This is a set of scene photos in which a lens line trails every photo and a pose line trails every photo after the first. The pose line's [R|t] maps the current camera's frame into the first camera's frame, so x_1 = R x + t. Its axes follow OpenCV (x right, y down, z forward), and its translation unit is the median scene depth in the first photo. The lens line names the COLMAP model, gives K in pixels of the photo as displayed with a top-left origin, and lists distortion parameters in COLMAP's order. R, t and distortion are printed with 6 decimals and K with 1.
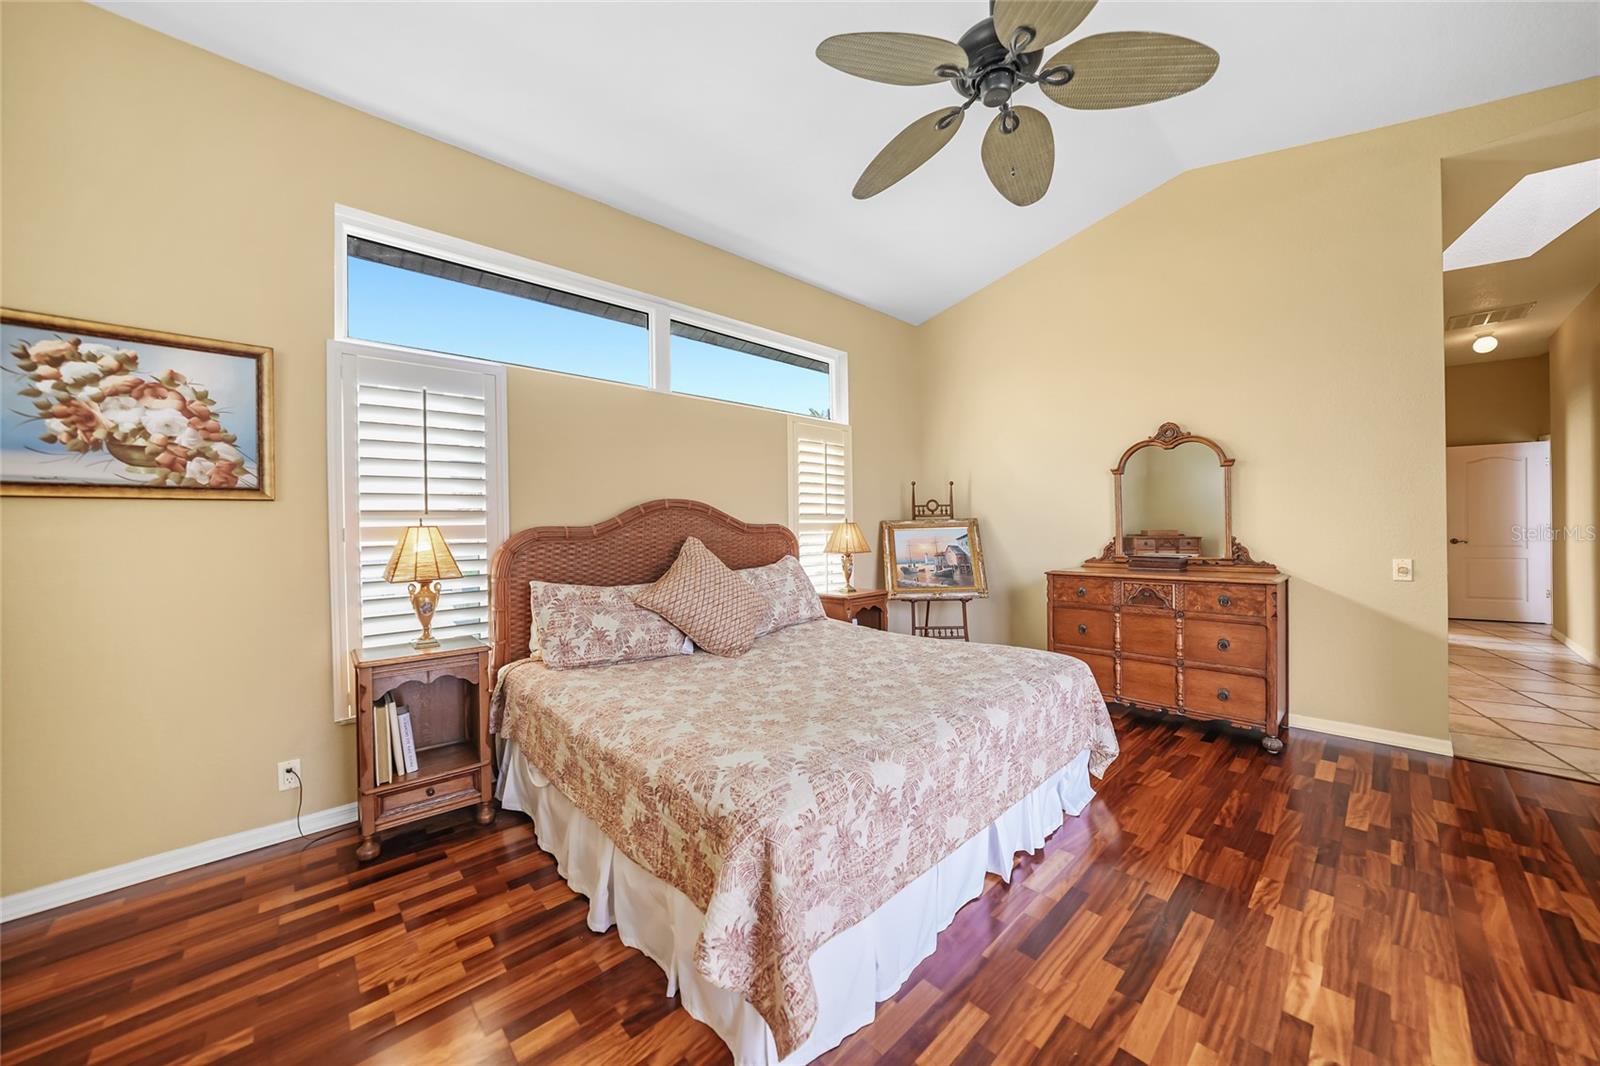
lens RADIAL K [[561.0, 0, 806.3], [0, 561.0, 527.8], [0, 0, 1]] dist [-0.027874, 0.006571]
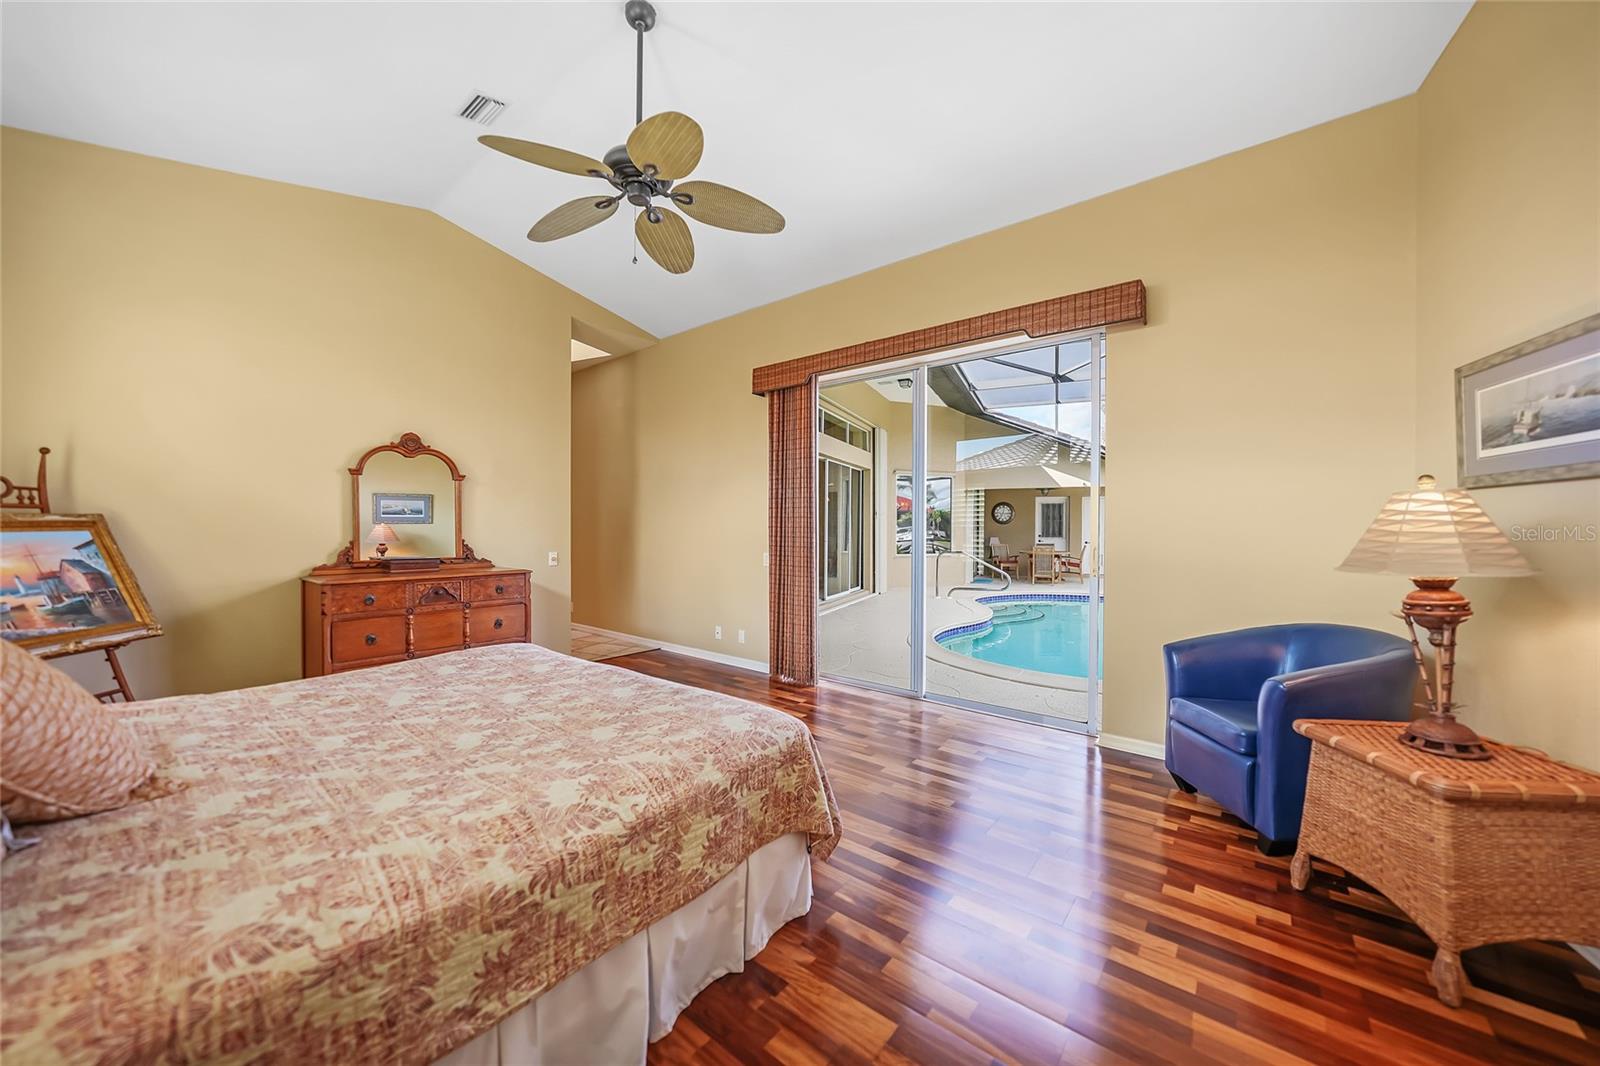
lens RADIAL K [[561.0, 0, 806.3], [0, 561.0, 527.8], [0, 0, 1]] dist [-0.027874, 0.006571]
pose [[-0.139104, 0.015219, 0.990161, -0.517486], [-0.001276, 0.999878, -0.015547, 0.008398], [-0.990277, -0.003426, -0.139068, 0.402667]]
